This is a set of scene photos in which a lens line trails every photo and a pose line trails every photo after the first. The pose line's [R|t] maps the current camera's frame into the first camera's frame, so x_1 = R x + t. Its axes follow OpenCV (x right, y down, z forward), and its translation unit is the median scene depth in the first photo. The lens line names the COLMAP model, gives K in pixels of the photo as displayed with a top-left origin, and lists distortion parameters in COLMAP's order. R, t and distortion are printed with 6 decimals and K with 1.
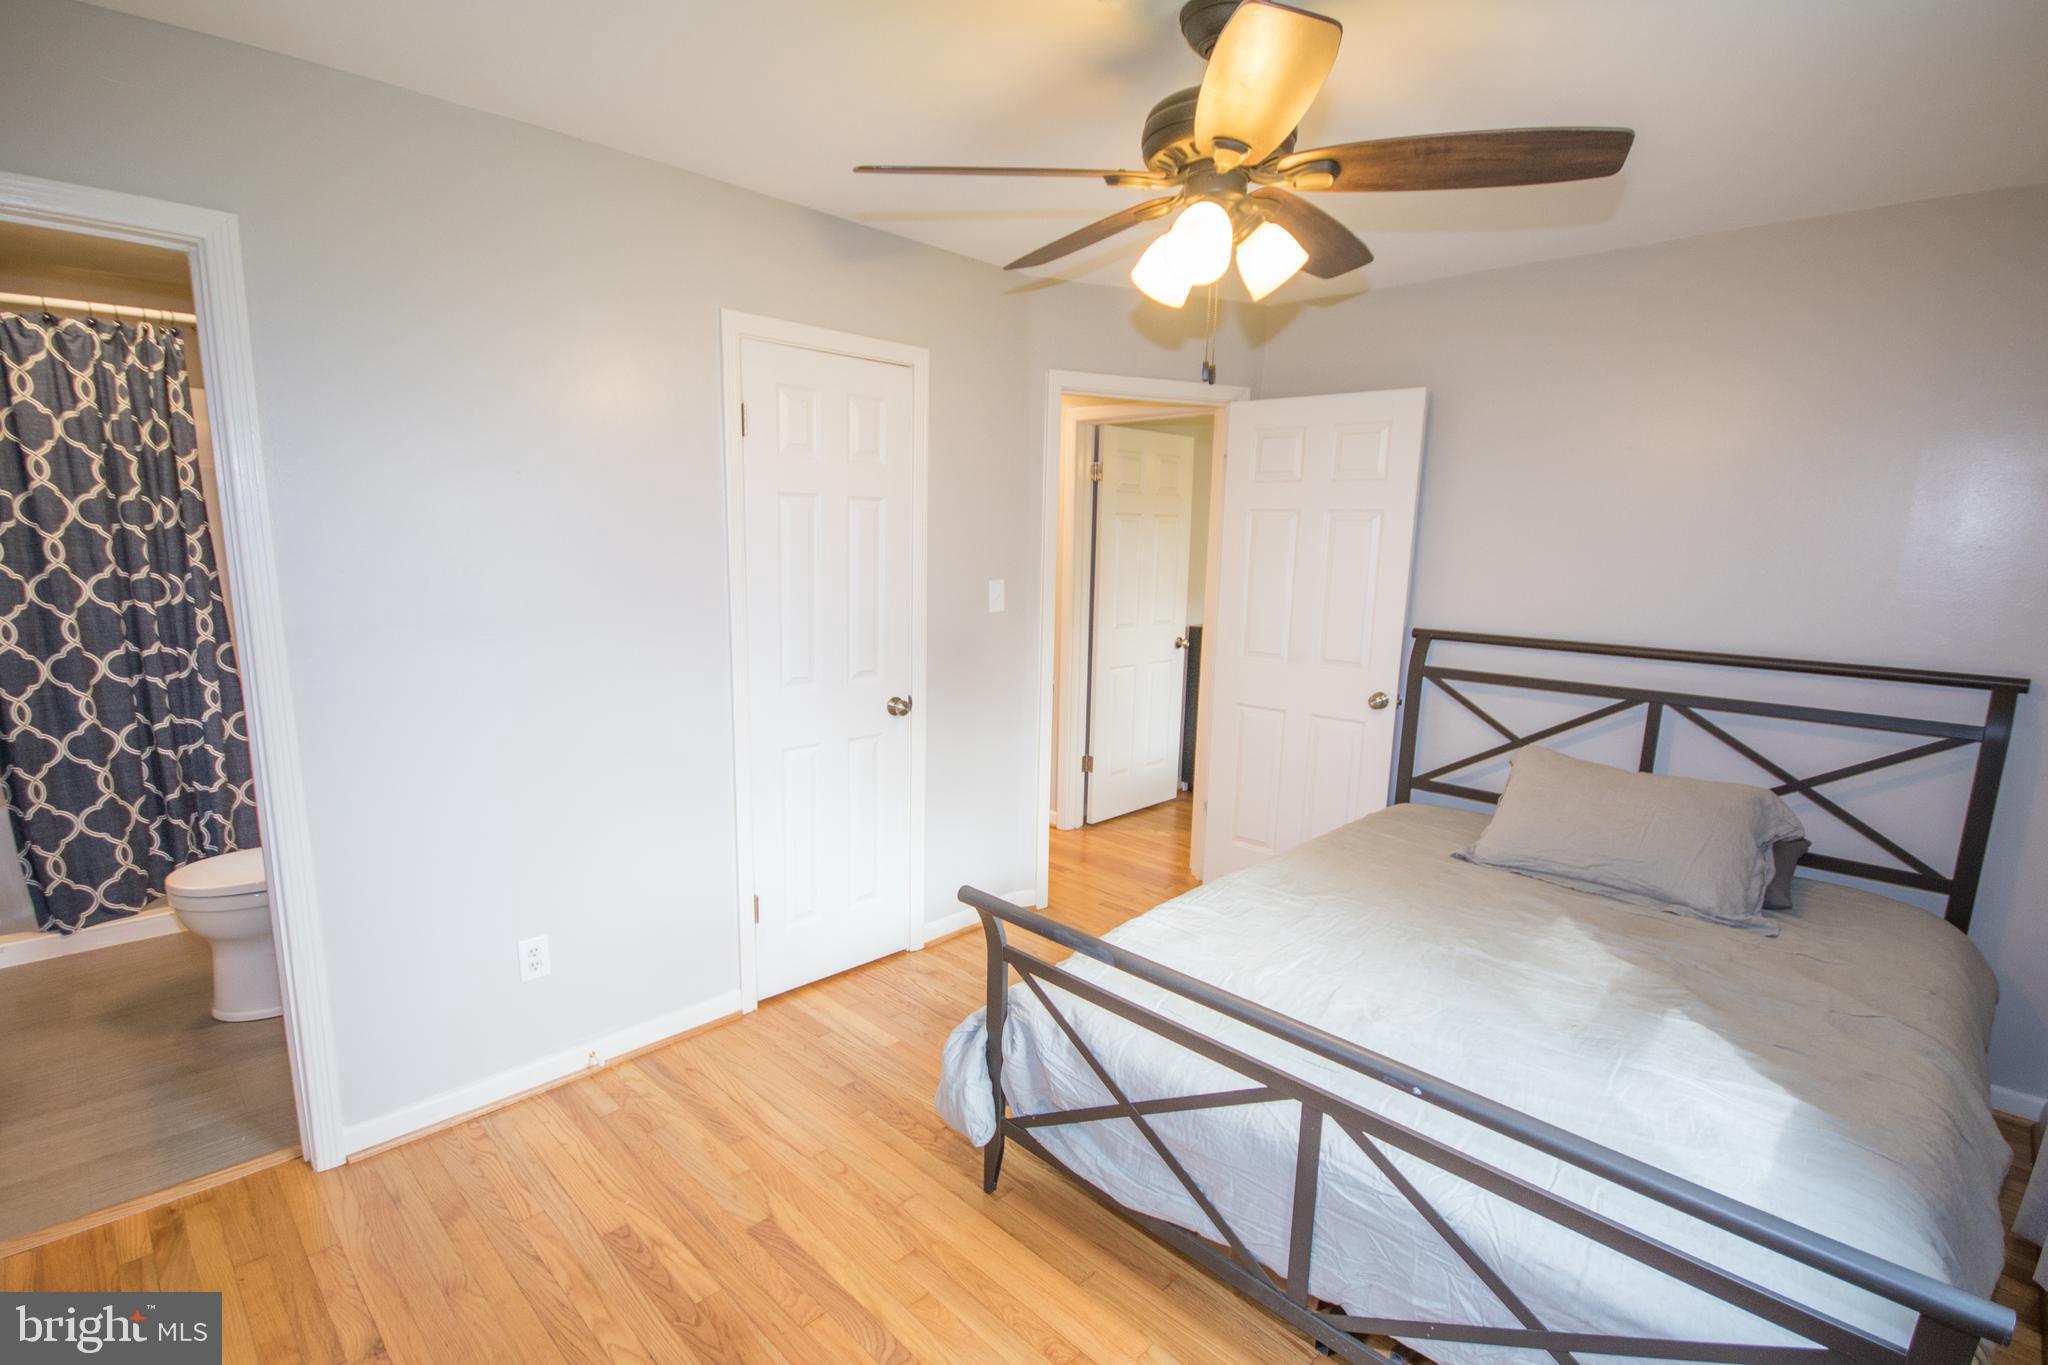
lens RADIAL K [[950.3, 0, 1032.4], [0, 950.3, 694.1], [0, 0, 1]] dist [-0.004181, -0.002043]
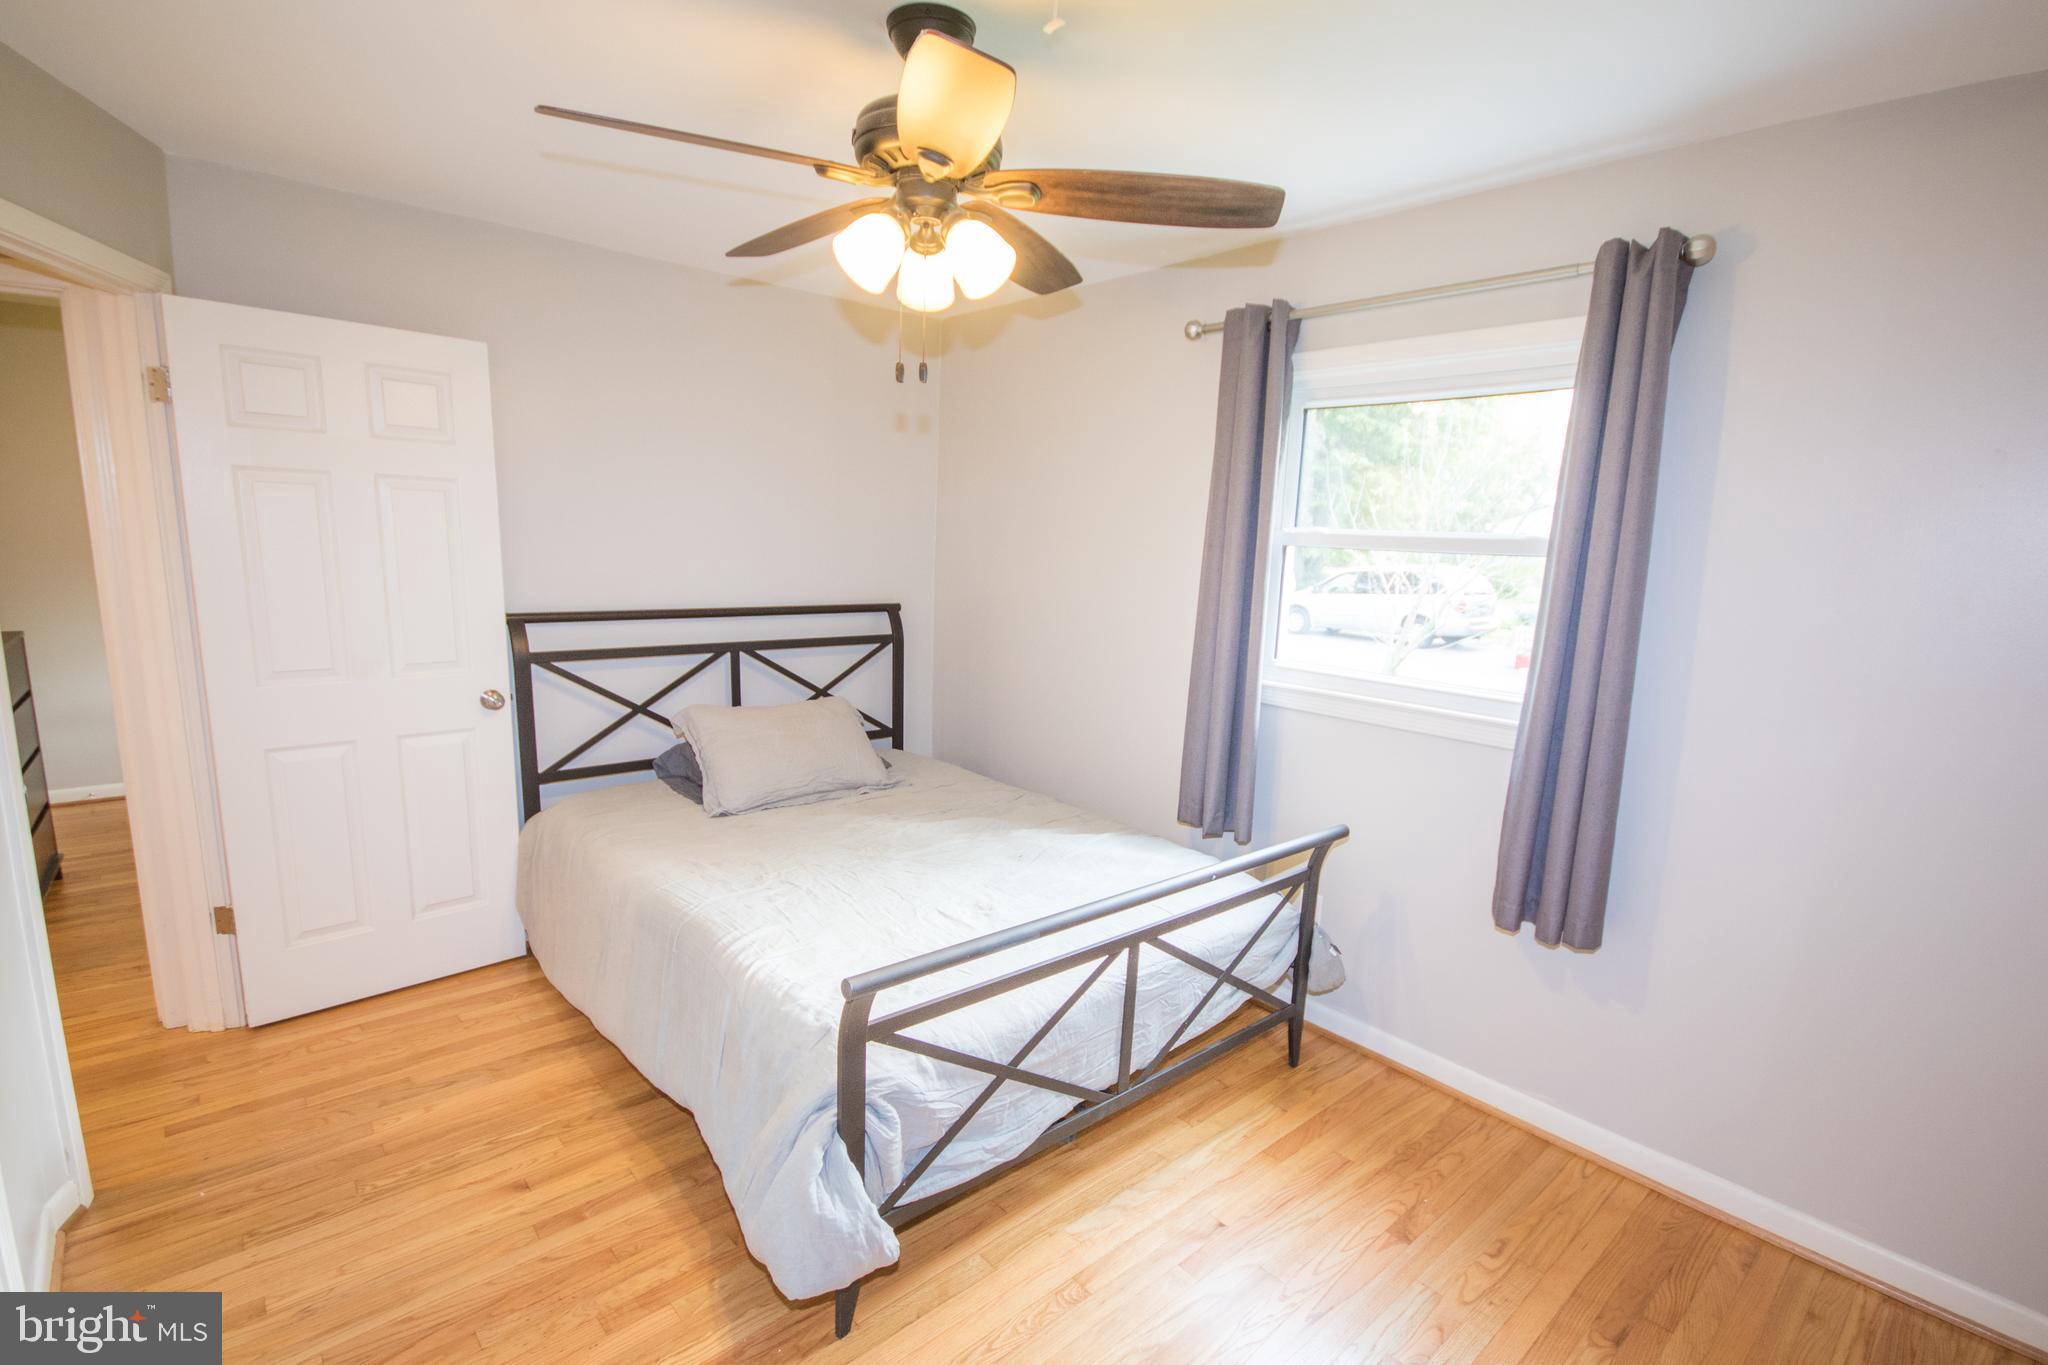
lens RADIAL K [[950.3, 0, 1021.1], [0, 950.3, 690.9], [0, 0, 1]] dist [-0.004181, -0.002043]
pose [[0.081754, -0.183953, 0.979529, -0.816724], [0.130969, 0.976279, 0.172412, -0.159716], [-0.988010, 0.114193, 0.103907, 0.767289]]
